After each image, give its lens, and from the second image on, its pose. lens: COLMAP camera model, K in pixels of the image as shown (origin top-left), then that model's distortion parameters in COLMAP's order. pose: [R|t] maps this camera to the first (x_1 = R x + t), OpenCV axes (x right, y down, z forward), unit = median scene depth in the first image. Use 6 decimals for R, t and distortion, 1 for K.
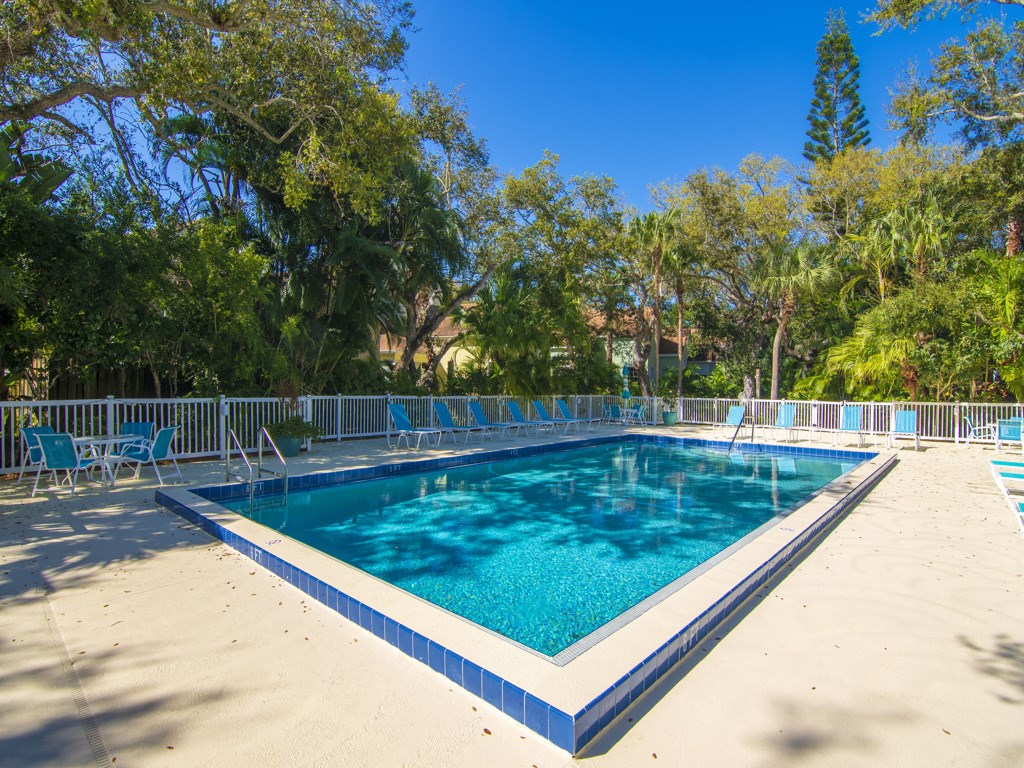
lens RADIAL K [[535.7, 0, 509.5], [0, 535.7, 382.5], [0, 0, 1]] dist [-0.005485, -0.001668]
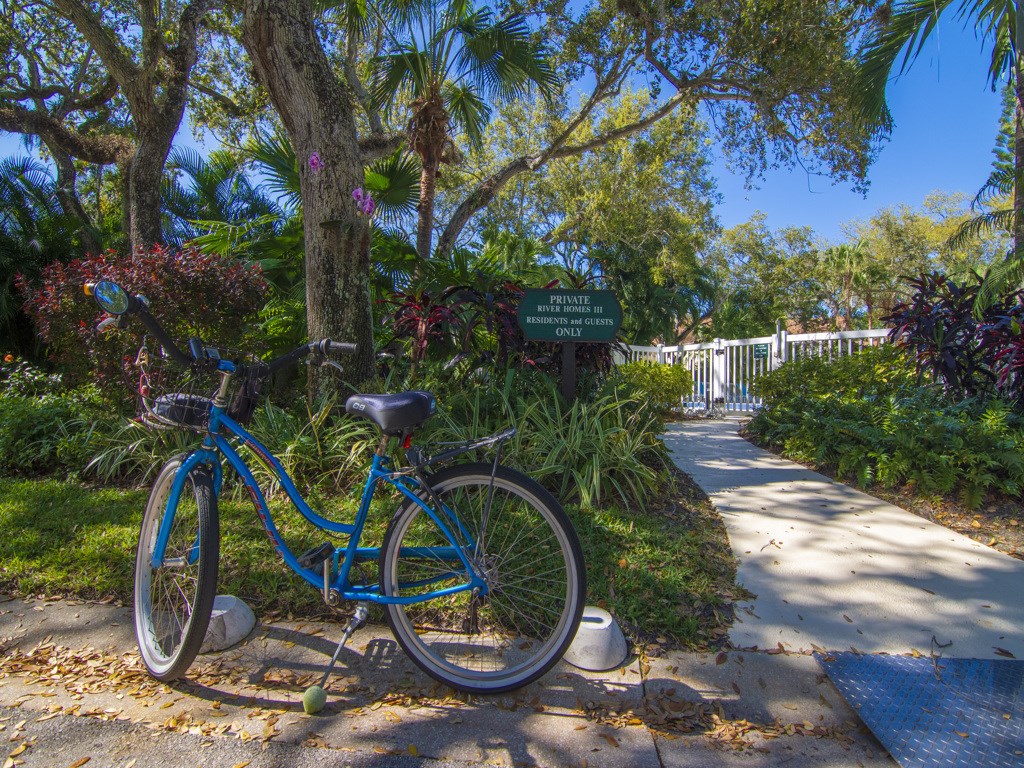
lens RADIAL K [[535.7, 0, 509.5], [0, 535.7, 382.5], [0, 0, 1]] dist [-0.005485, -0.001668]
pose [[0.955901, -0.001747, -0.293682, -0.124495], [-0.004716, 0.999762, -0.021297, 0.045055], [0.293650, 0.021742, 0.955666, -0.458783]]
